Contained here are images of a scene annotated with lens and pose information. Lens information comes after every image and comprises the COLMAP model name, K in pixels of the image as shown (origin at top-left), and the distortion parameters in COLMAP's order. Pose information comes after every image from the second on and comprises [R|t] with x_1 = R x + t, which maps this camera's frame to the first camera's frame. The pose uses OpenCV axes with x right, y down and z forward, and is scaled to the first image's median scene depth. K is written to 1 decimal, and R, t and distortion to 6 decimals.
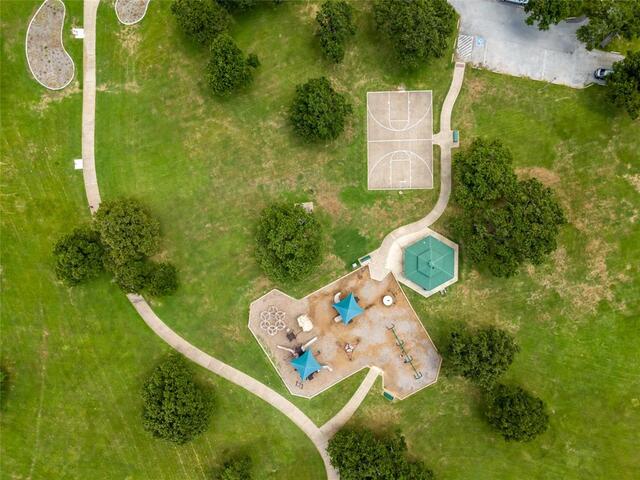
lens RADIAL K [[454.5, 0, 320.0], [0, 454.5, 240.0], [0, 0, 1]] dist [0.062951, -0.062244]
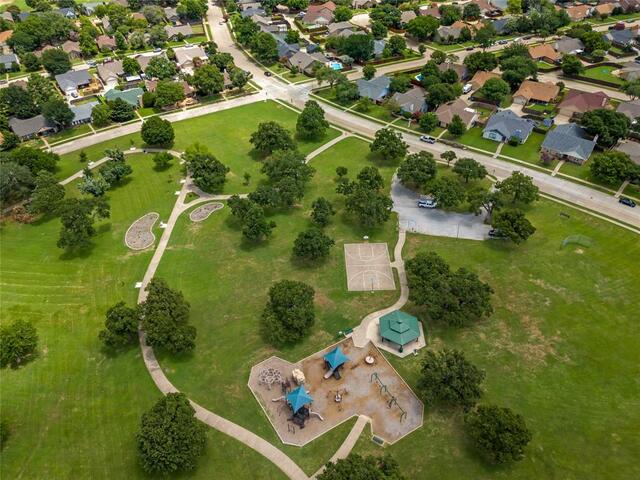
lens RADIAL K [[454.5, 0, 320.0], [0, 454.5, 240.0], [0, 0, 1]] dist [0.062951, -0.062244]
pose [[0.999997, -0.000305, 0.002449, 0.017644], [0.002045, 0.657753, -0.753231, 0.810861], [-0.001382, 0.753234, 0.657751, -0.008936]]
